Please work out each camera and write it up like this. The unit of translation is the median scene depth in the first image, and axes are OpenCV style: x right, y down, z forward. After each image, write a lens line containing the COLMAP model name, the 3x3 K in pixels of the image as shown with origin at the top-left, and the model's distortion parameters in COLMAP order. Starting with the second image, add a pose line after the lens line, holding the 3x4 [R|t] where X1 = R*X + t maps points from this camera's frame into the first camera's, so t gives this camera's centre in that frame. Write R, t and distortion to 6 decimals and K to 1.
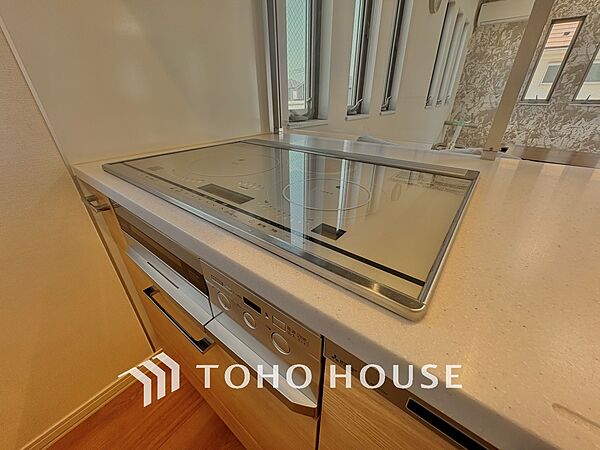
lens RADIAL K [[240.6, 0, 300.8], [0, 240.6, 222.7], [0, 0, 1]] dist [0.000083, 0.000041]
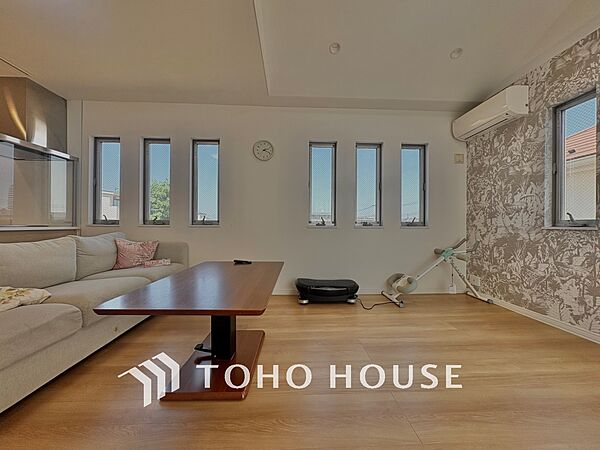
lens RADIAL K [[240.6, 0, 300.5], [0, 240.6, 224.1], [0, 0, 1]] dist [0.000083, 0.000041]
pose [[0.646739, 0.002228, -0.762708, 0.941021], [-0.369511, 0.875719, -0.310769, -0.122235], [0.667226, 0.482816, 0.567185, 0.305559]]
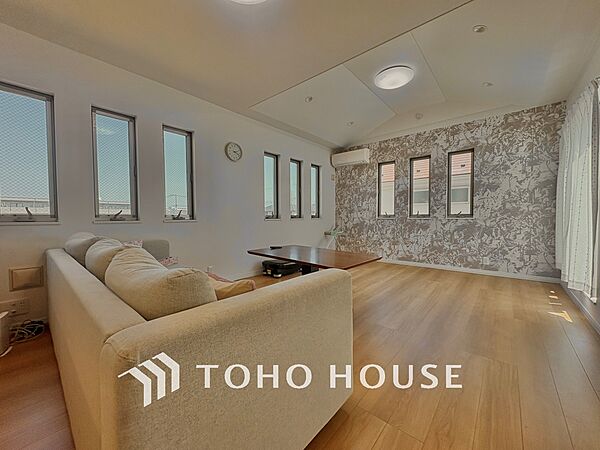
lens RADIAL K [[240.6, 0, 301.7], [0, 240.6, 222.6], [0, 0, 1]] dist [0.000083, 0.000041]
pose [[0.998931, 0.000964, -0.046209, 0.575354], [-0.021769, 0.891759, -0.451987, 0.073934], [0.040772, 0.452510, 0.890827, -0.072652]]
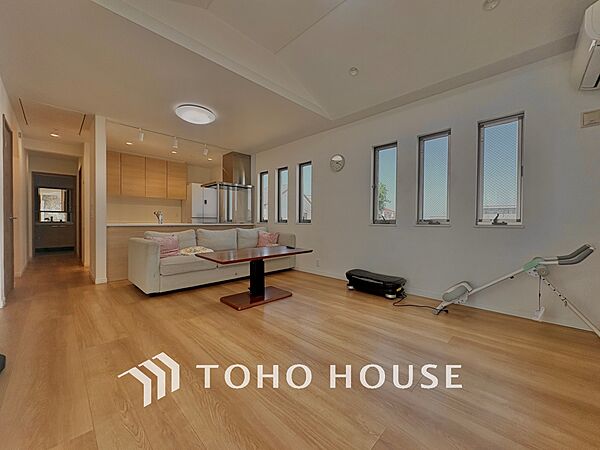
lens RADIAL K [[240.6, 0, 303.0], [0, 240.6, 225.3], [0, 0, 1]] dist [0.000083, 0.000041]
pose [[-0.114701, 0.010452, -0.993345, 1.231766], [-0.482889, 0.873270, 0.064948, -0.294354], [0.868137, 0.487125, -0.095118, 0.624140]]
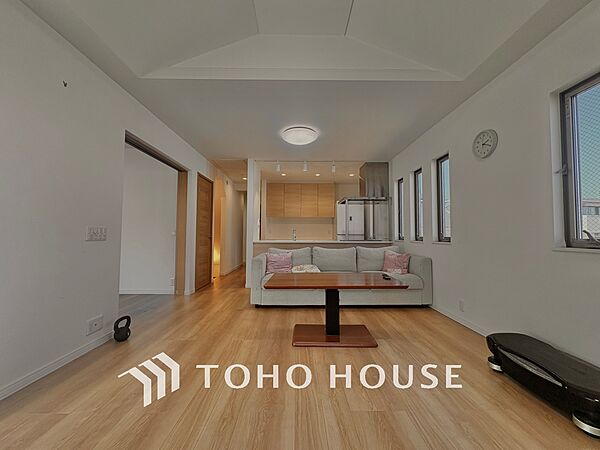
lens RADIAL K [[240.6, 0, 301.3], [0, 240.6, 225.4], [0, 0, 1]] dist [0.000083, 0.000041]
pose [[-0.786677, -0.035770, -0.616327, 0.973174], [-0.304392, 0.891012, 0.336813, -0.394753], [0.537107, 0.452568, -0.711827, 0.784072]]
